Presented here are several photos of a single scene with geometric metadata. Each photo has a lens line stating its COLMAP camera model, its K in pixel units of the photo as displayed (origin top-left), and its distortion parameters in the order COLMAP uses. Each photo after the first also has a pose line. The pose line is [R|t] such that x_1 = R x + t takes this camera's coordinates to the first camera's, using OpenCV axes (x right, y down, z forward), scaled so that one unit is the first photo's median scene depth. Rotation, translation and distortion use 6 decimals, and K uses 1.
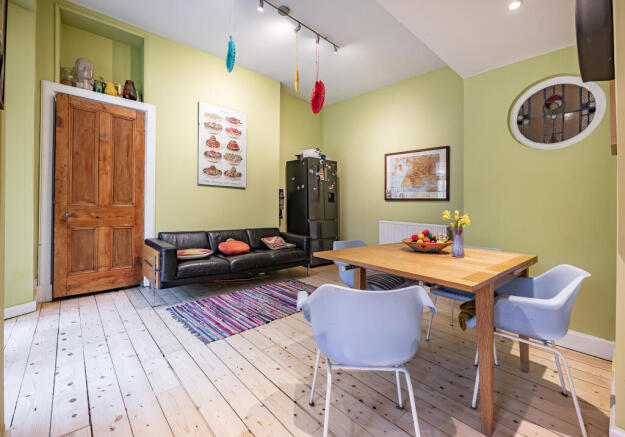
lens RADIAL K [[272.9, 0, 313.7], [0, 272.9, 216.2], [0, 0, 1]] dist [-0.017229, -0.000019]
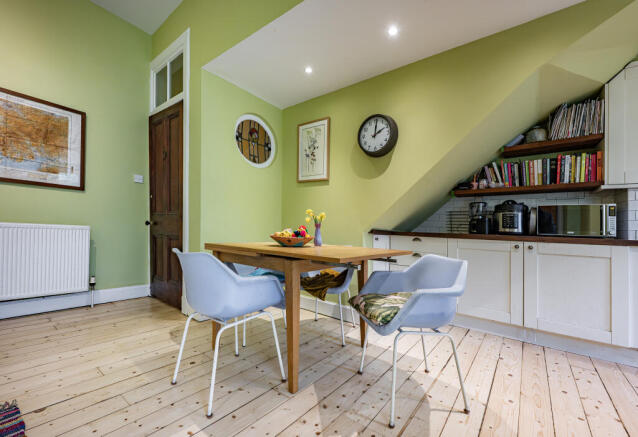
lens RADIAL K [[270.1, 0, 320.3], [0, 270.1, 220.5], [0, 0, 1]] dist [-0.003702, -0.000634]
pose [[-0.178225, 0.002054, 0.983988, -0.523637], [-0.016301, 0.999854, -0.005040, 0.026132], [-0.983855, -0.016938, -0.178166, 0.882518]]
